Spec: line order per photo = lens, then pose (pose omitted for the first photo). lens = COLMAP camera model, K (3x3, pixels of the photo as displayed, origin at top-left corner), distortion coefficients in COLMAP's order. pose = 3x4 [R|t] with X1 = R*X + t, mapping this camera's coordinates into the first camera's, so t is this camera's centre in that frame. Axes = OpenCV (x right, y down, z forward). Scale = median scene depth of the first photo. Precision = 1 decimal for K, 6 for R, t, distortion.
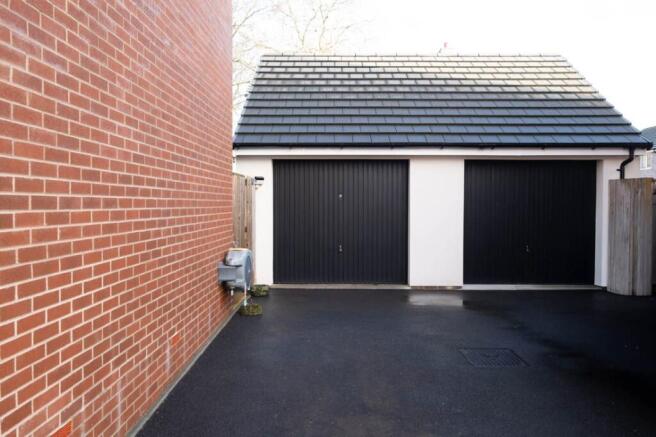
lens RADIAL K [[538.5, 0, 328.0], [0, 538.5, 218.5], [0, 0, 1]] dist [0.011659, 0.009481]
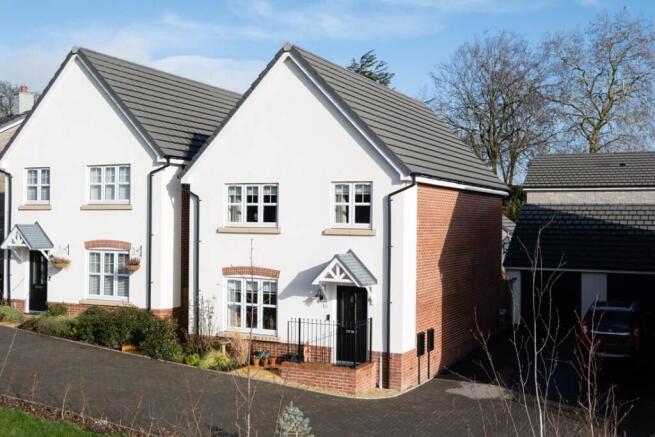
lens RADIAL K [[676.6, 0, 327.7], [0, 676.6, 205.8], [0, 0, 1]] dist [0.008046, 0.014533]
pose [[0.892328, -0.002331, -0.451381, 0.496004], [-0.020483, 0.998747, -0.045650, -0.242789], [0.450922, 0.049981, 0.891163, -2.111006]]
